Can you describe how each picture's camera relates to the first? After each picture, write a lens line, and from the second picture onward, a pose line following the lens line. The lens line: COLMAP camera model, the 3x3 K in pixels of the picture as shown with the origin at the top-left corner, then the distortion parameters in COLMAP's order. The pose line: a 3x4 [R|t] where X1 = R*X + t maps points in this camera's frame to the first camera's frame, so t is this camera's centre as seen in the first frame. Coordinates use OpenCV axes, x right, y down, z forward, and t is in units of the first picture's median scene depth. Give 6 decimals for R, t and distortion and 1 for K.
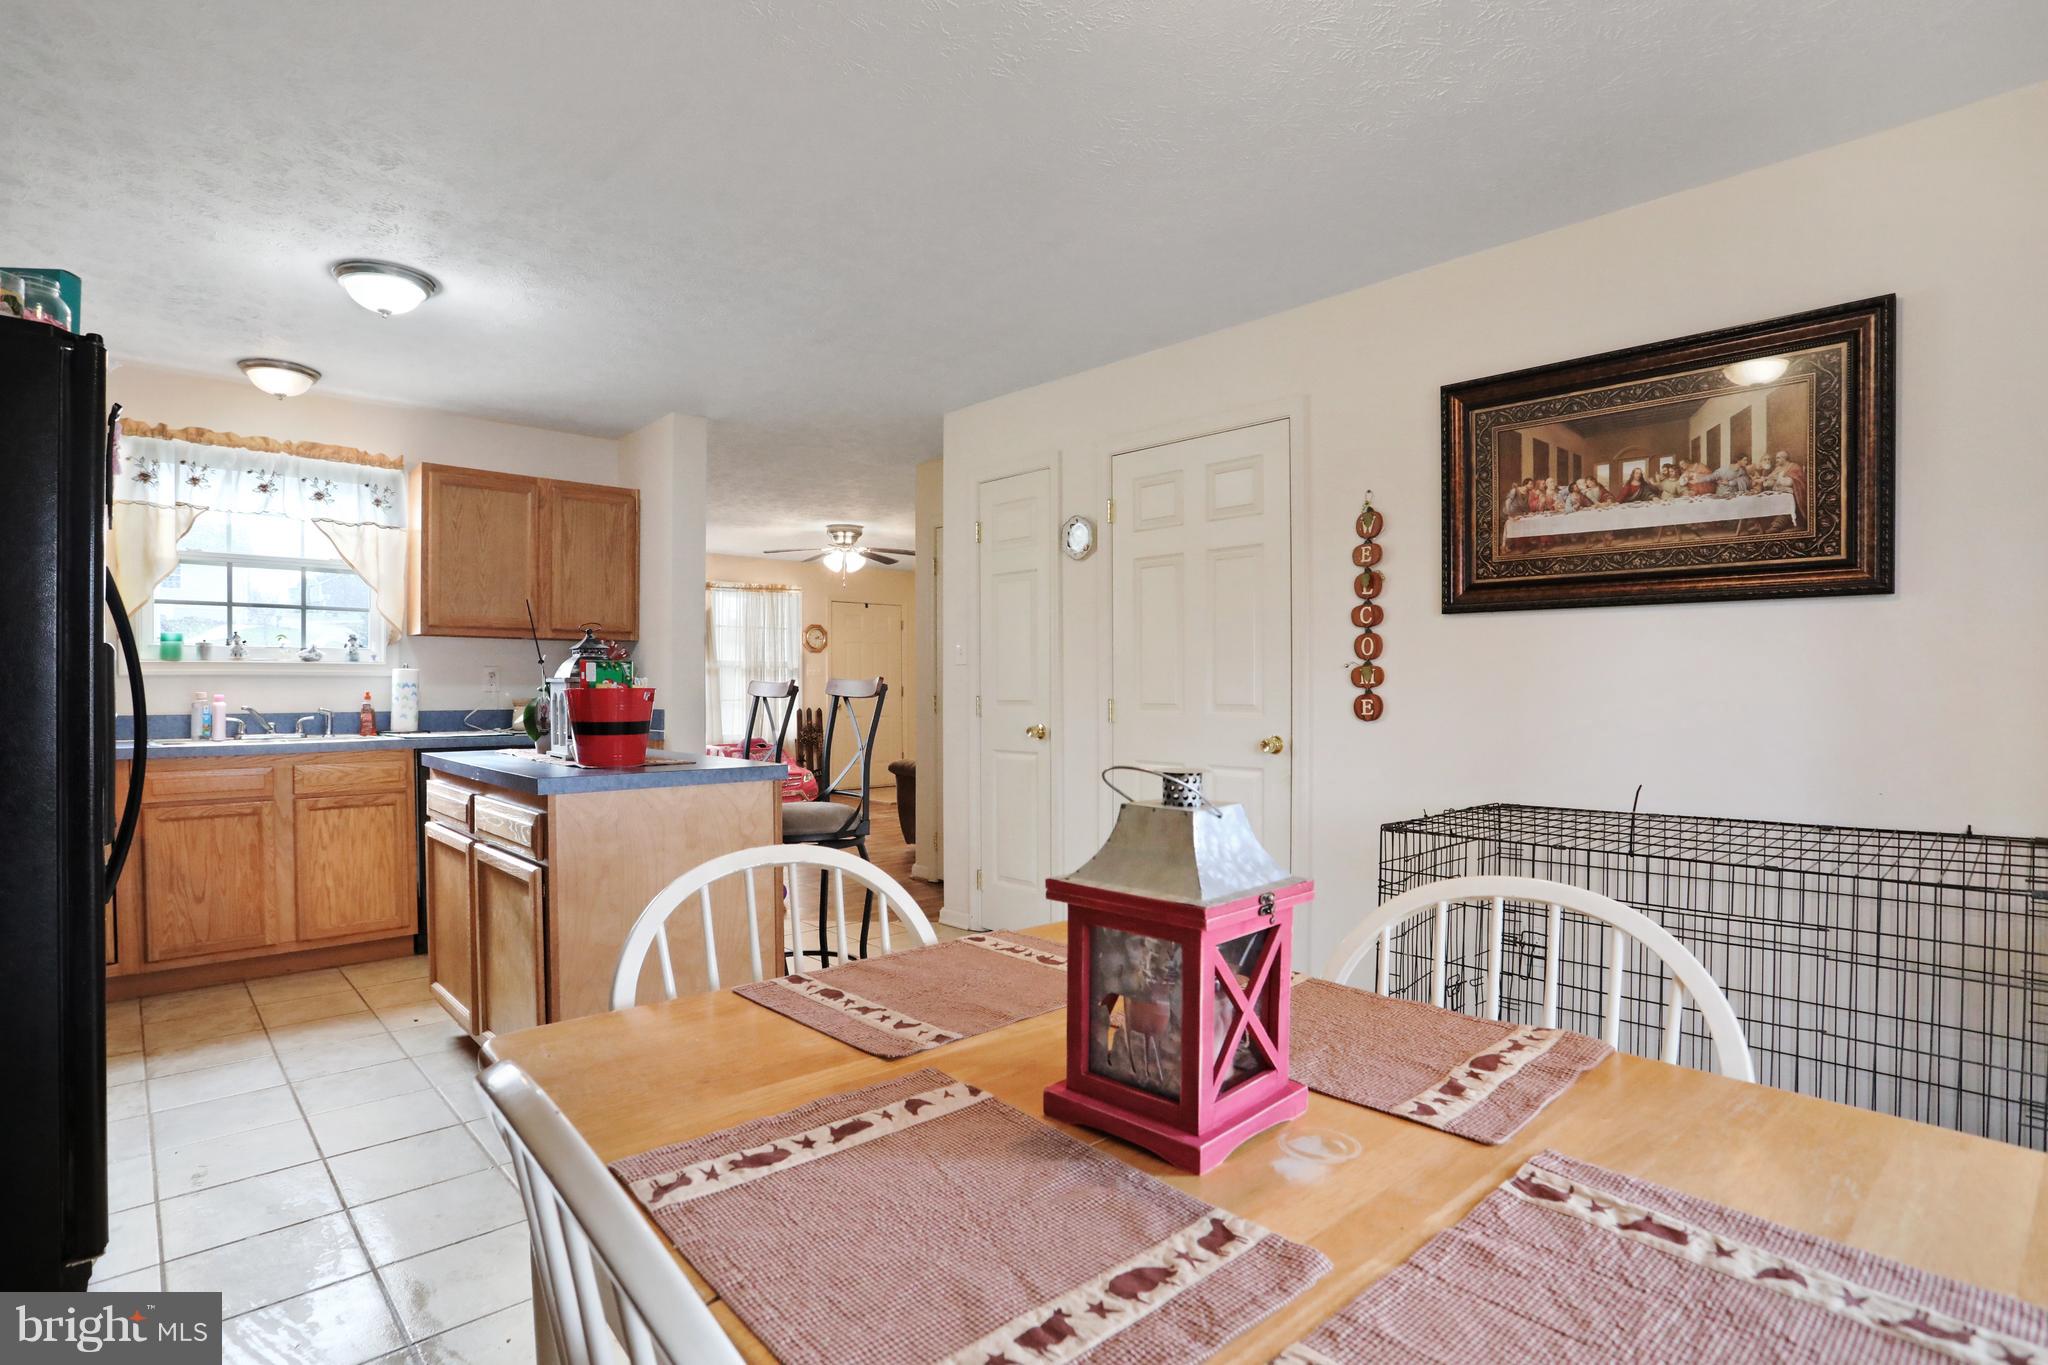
lens RADIAL K [[1010.9, 0, 1008.0], [0, 1010.9, 698.2], [0, 0, 1]] dist [-0.066115, 0.016418]
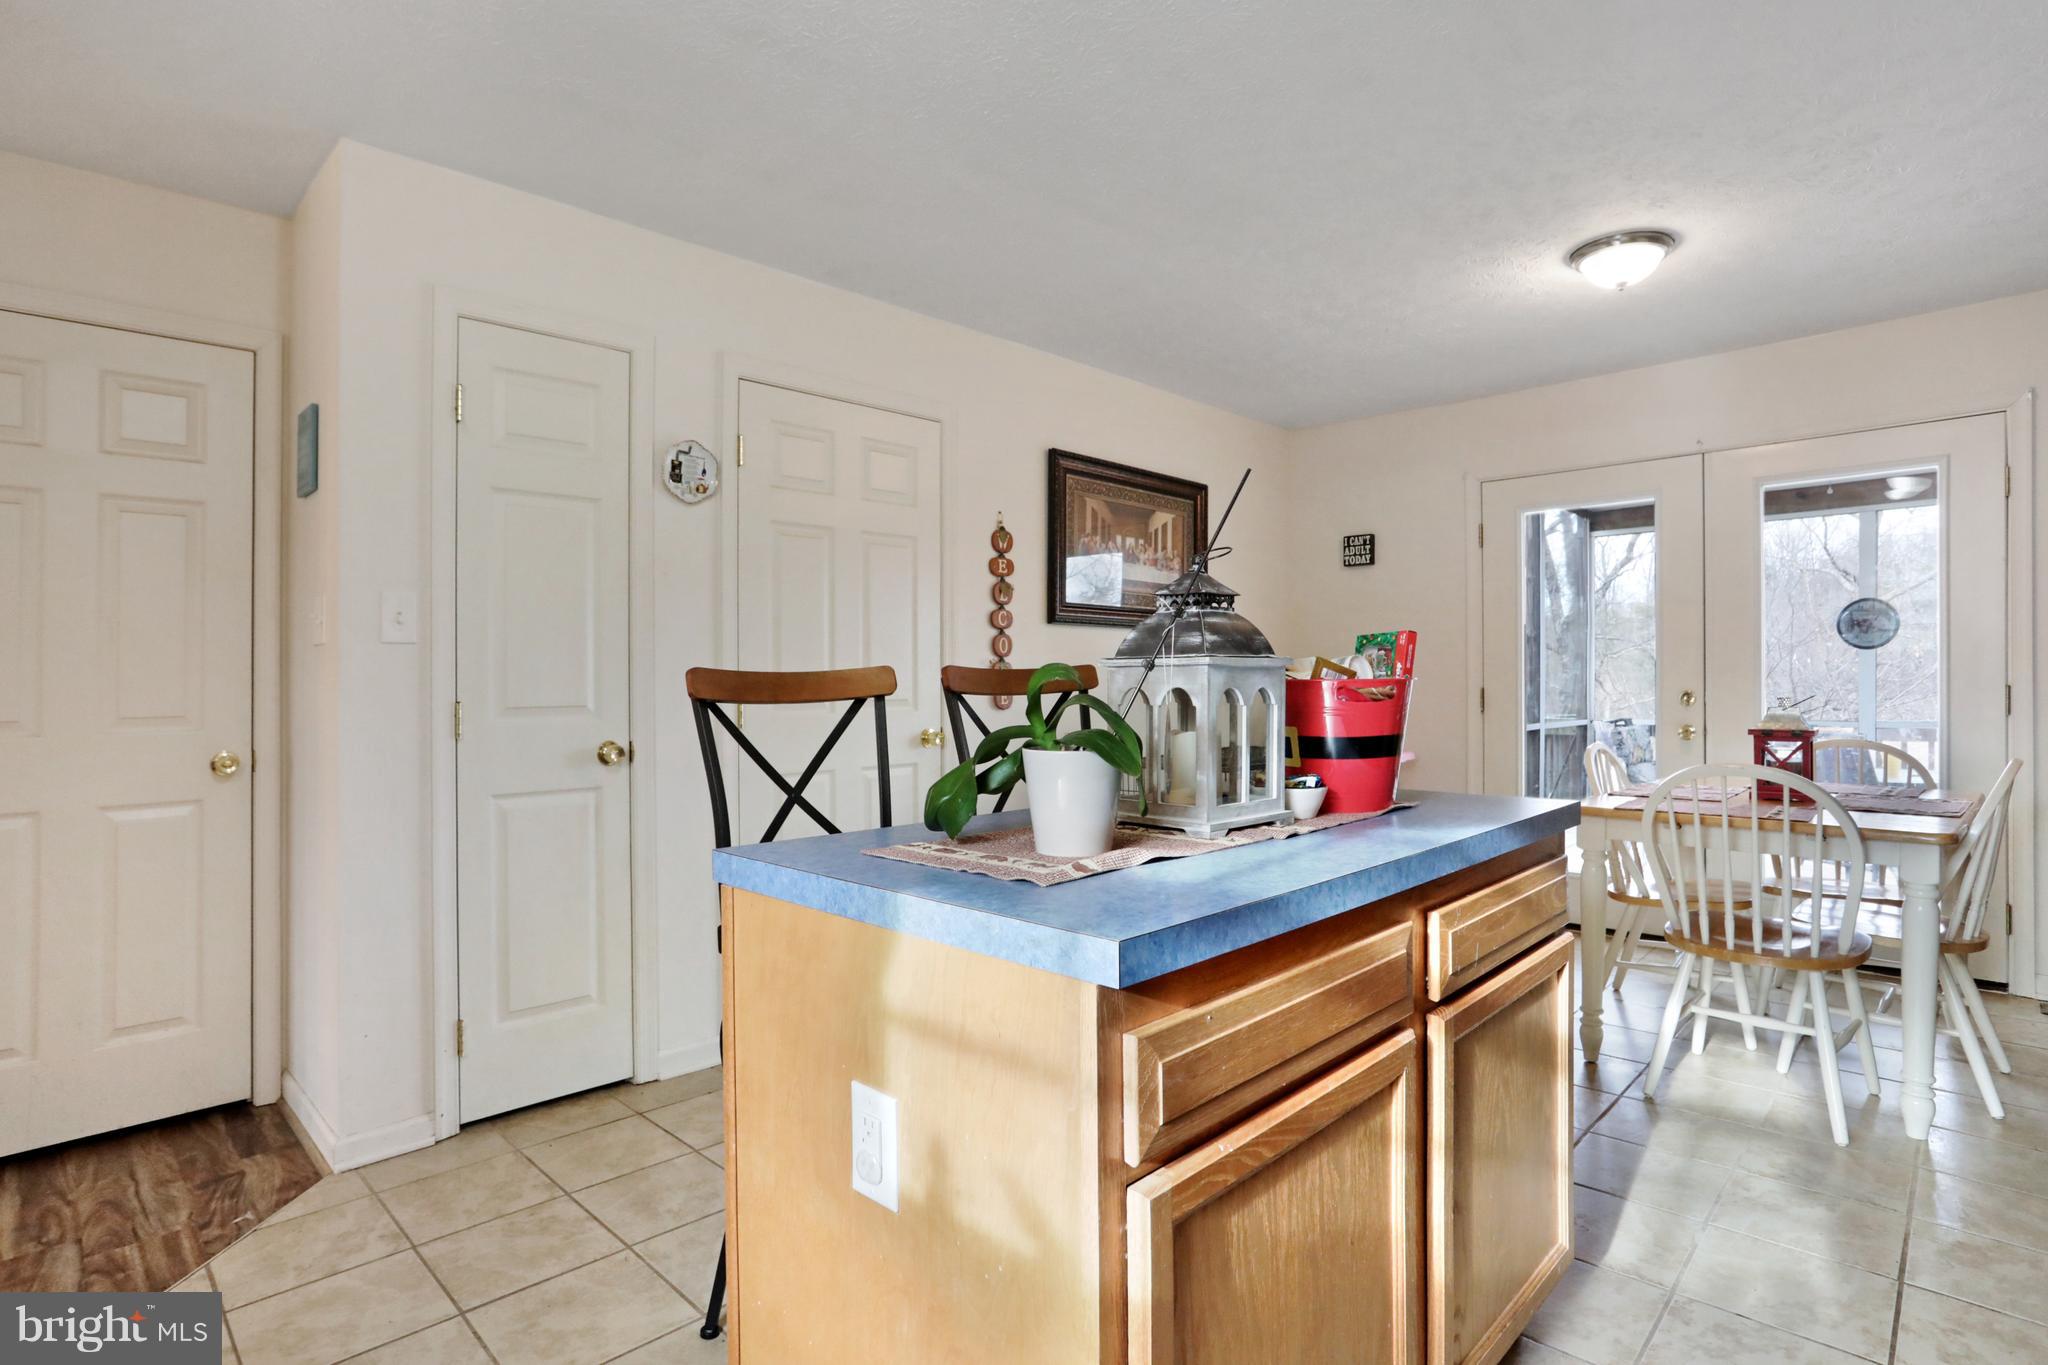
lens RADIAL K [[1010.9, 0, 1023.5], [0, 1010.9, 676.2], [0, 0, 1]] dist [-0.066115, 0.016418]
pose [[-0.026578, 0.006431, 0.999626, -0.924170], [0.018293, 0.999815, -0.005946, -0.009112], [-0.999479, 0.018128, -0.026690, 1.137698]]
